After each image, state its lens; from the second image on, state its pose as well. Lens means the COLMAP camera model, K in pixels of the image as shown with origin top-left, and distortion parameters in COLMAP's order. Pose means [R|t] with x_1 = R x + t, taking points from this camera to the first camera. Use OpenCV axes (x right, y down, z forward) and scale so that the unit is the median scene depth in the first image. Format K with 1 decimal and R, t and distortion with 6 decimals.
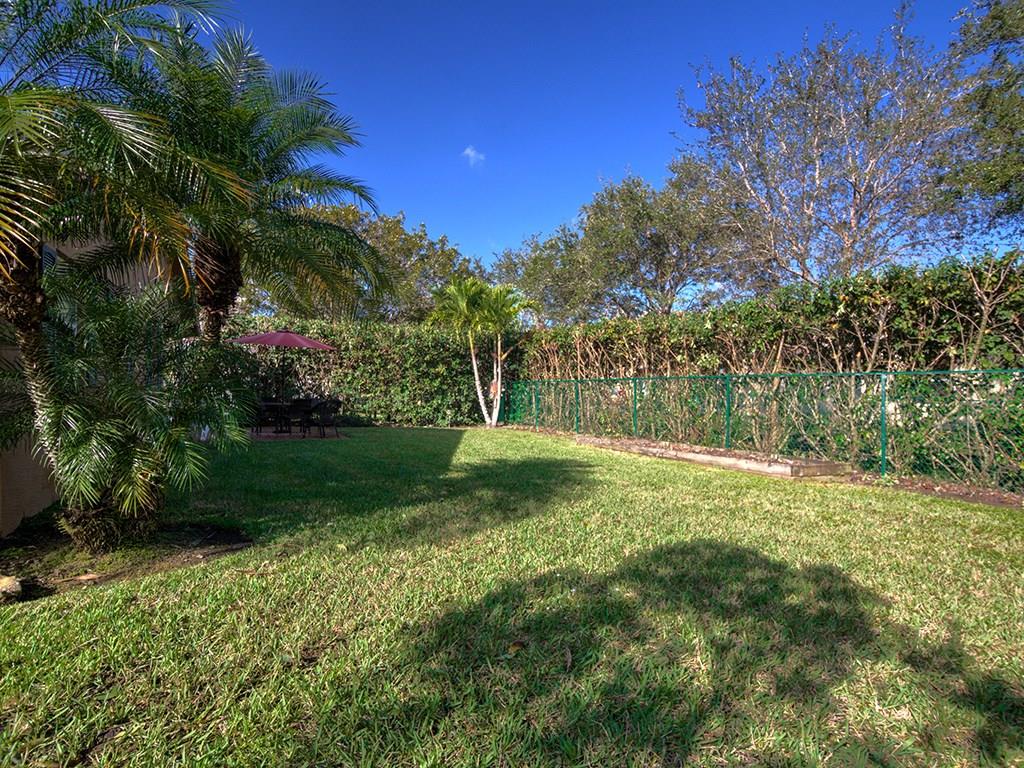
lens RADIAL K [[502.3, 0, 522.6], [0, 502.3, 389.0], [0, 0, 1]] dist [-0.003360, -0.000996]
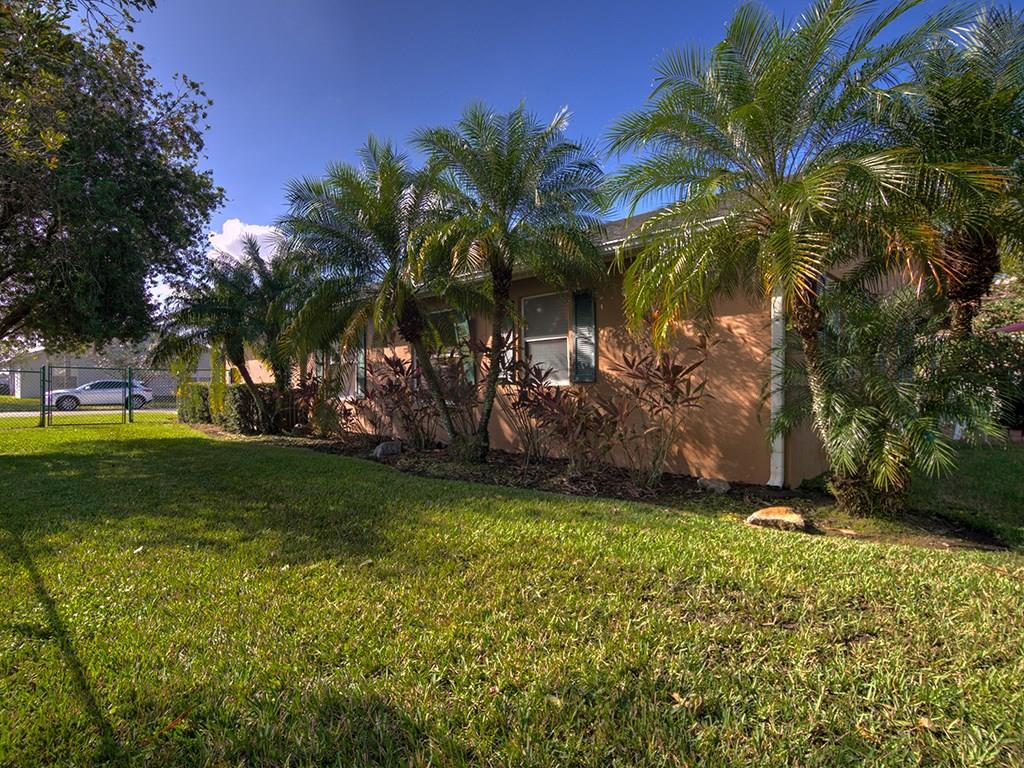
lens RADIAL K [[502.3, 0, 522.6], [0, 502.3, 389.0], [0, 0, 1]] dist [-0.003360, -0.000996]
pose [[0.280822, 0.010944, -0.959697, 0.099130], [-0.006132, 0.999935, 0.009608, 0.011413], [0.959740, 0.003186, 0.280871, -0.128797]]
